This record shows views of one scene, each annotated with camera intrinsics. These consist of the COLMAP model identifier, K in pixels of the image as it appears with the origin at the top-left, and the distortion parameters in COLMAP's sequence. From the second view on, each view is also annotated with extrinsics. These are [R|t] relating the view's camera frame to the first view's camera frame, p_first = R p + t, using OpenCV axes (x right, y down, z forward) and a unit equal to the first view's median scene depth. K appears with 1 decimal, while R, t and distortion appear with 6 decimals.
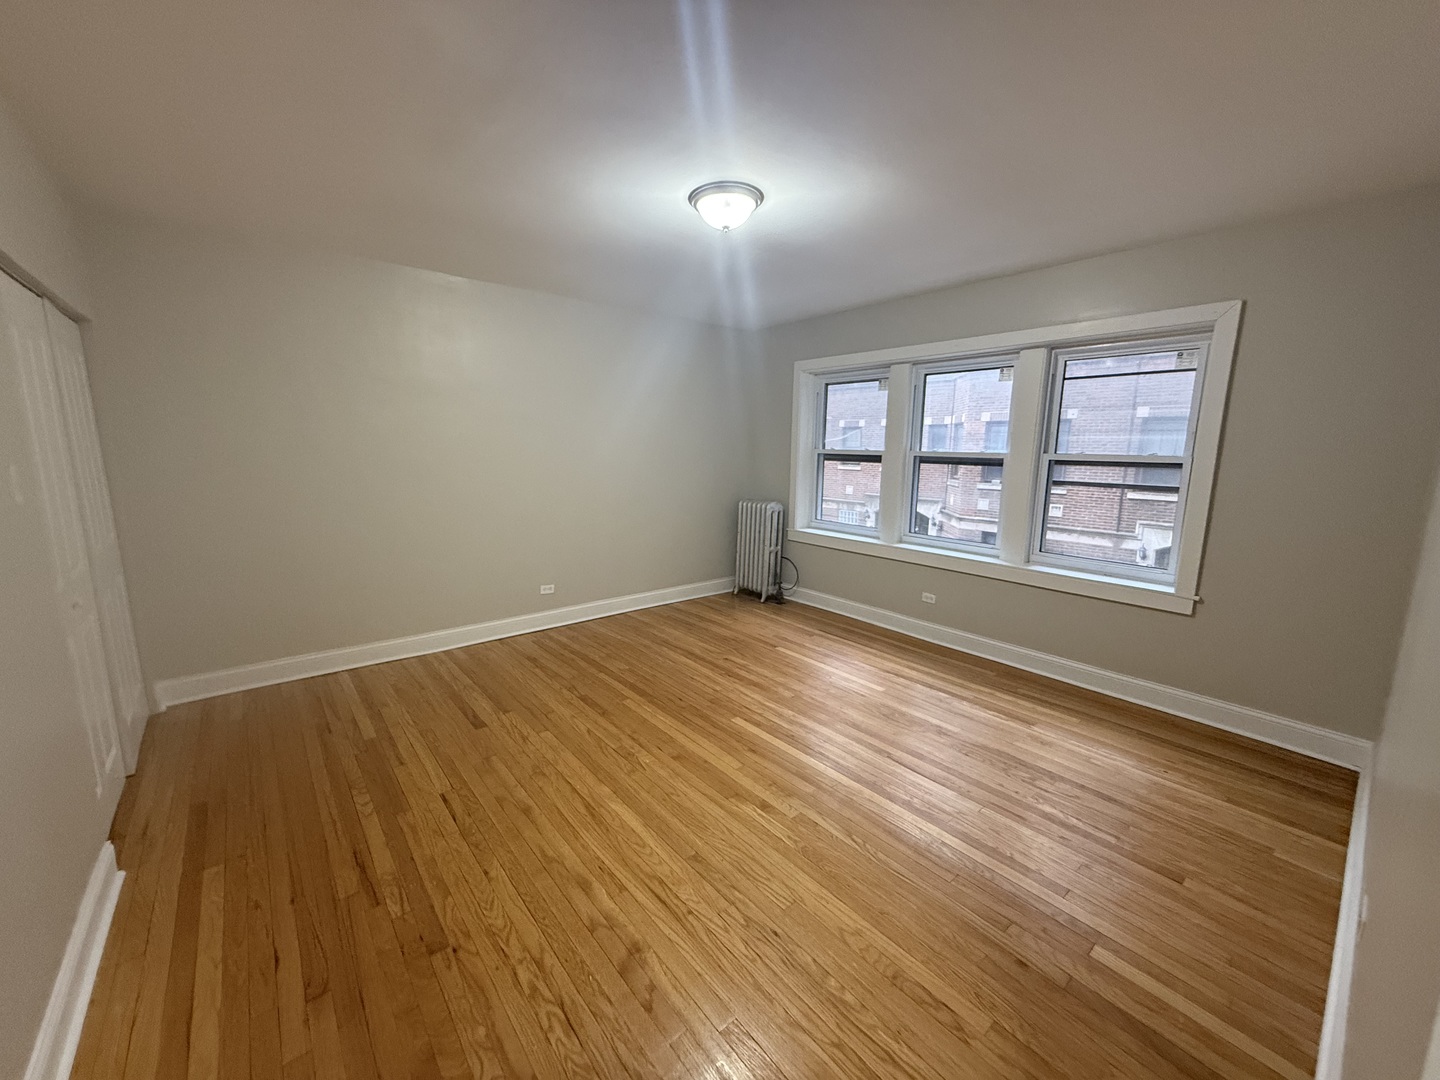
lens RADIAL K [[572.7, 0, 719.6], [0, 572.7, 538.8], [0, 0, 1]] dist [-0.000011, 0.000322]
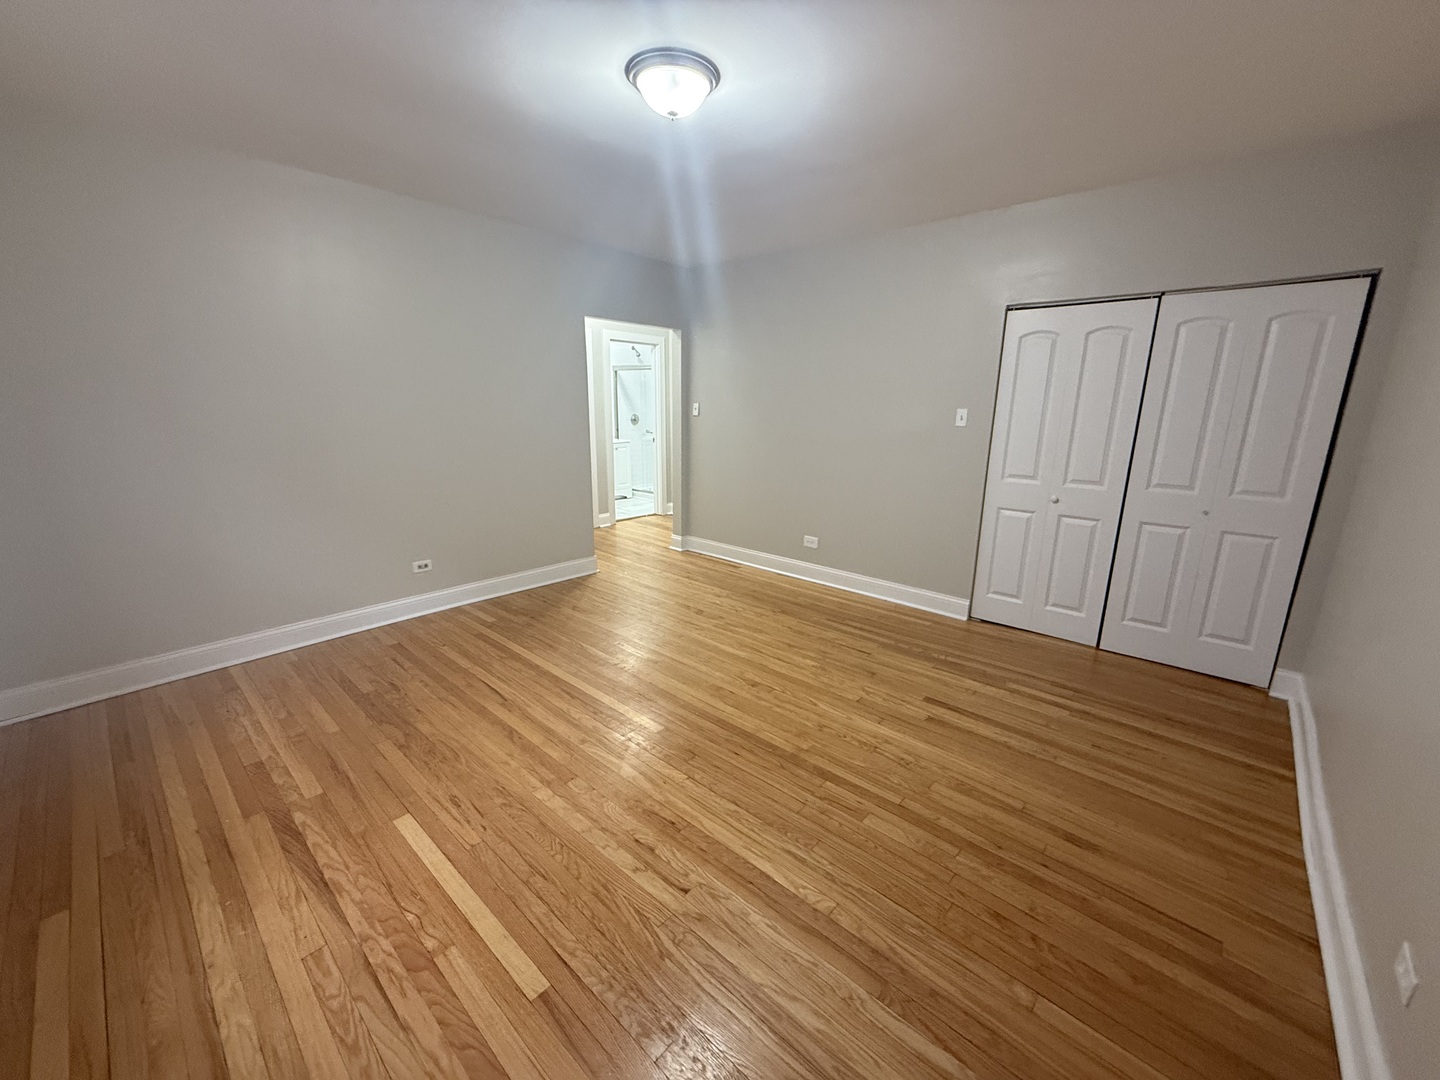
lens RADIAL K [[572.7, 0, 719.3], [0, 572.7, 540.5], [0, 0, 1]] dist [-0.000011, 0.000322]
pose [[-0.989286, 0.012968, -0.145413, 0.058066], [-0.044689, 0.921336, 0.386191, -0.259600], [0.138982, 0.388552, -0.910885, 1.681050]]
